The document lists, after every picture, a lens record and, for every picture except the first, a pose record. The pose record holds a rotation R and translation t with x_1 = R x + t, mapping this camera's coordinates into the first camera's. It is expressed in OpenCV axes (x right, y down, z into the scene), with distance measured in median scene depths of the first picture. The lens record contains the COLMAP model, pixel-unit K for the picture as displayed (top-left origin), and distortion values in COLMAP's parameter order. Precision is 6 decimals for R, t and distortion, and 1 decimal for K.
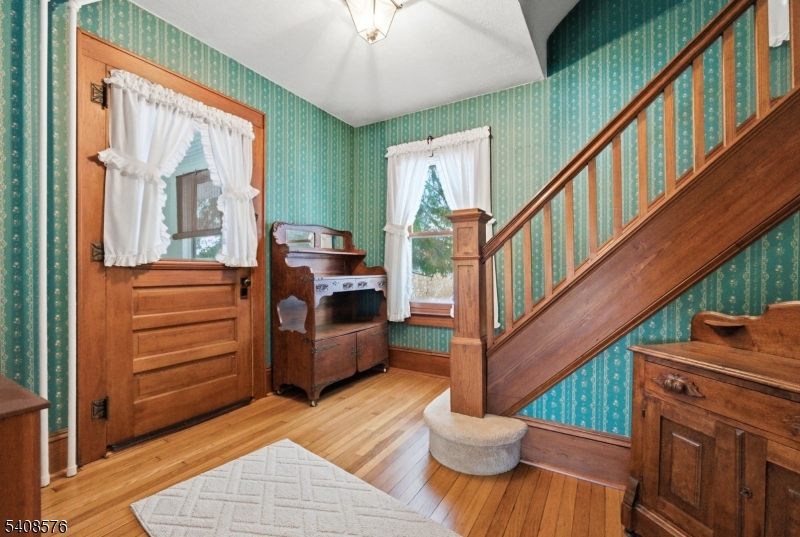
lens RADIAL K [[347.7, 0, 399.8], [0, 347.7, 268.0], [0, 0, 1]] dist [-0.008069, 0.001668]
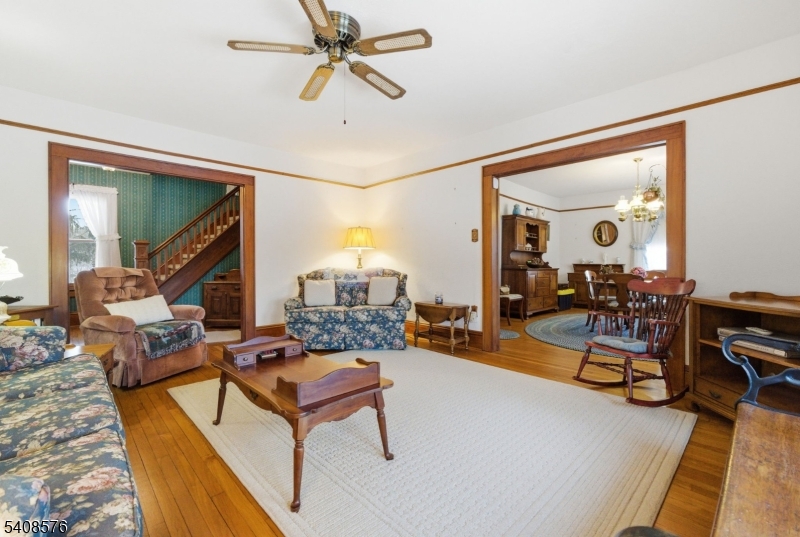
lens RADIAL K [[347.7, 0, 403.6], [0, 347.7, 261.7], [0, 0, 1]] dist [-0.008069, 0.001668]
pose [[0.244166, 0.002364, 0.969731, -2.375036], [-0.005871, 0.999982, -0.000959, -0.015190], [-0.969716, -0.005459, 0.244175, -1.986512]]
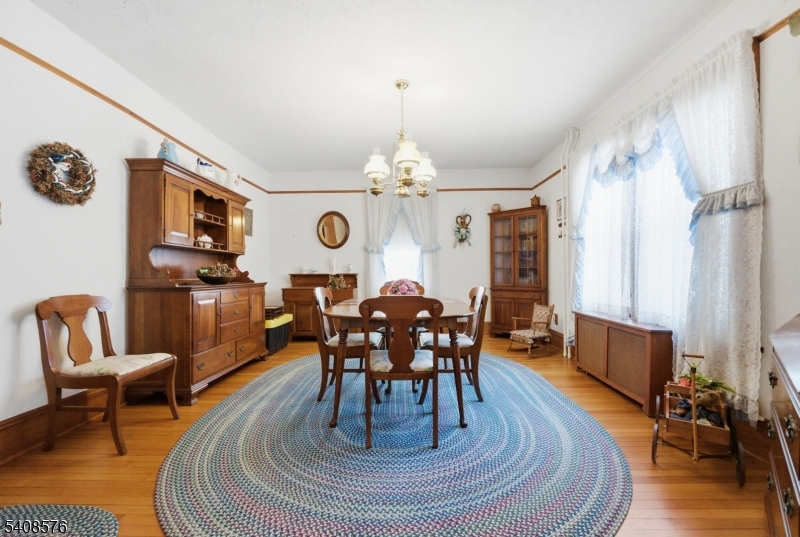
lens RADIAL K [[347.7, 0, 414.4], [0, 347.7, 273.3], [0, 0, 1]] dist [-0.008069, 0.001668]
pose [[-0.527555, 0.000686, 0.849520, -0.183223], [0.006158, 0.999976, 0.003016, -0.012361], [-0.849498, 0.006823, -0.527547, -2.433496]]
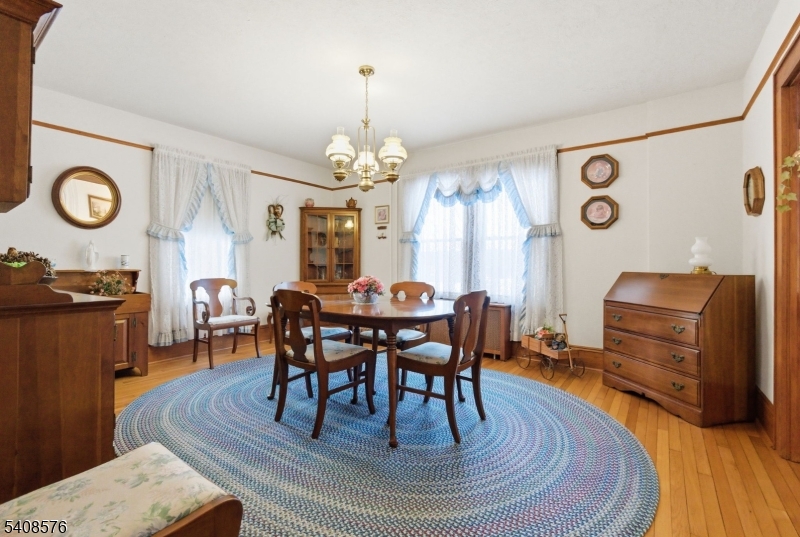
lens RADIAL K [[347.7, 0, 407.4], [0, 347.7, 266.8], [0, 0, 1]] dist [-0.008069, 0.001668]
pose [[-0.998043, -0.001324, 0.062524, 1.163780], [-0.001206, 0.999997, 0.001923, -0.027637], [-0.062527, 0.001844, -0.998042, -1.610167]]
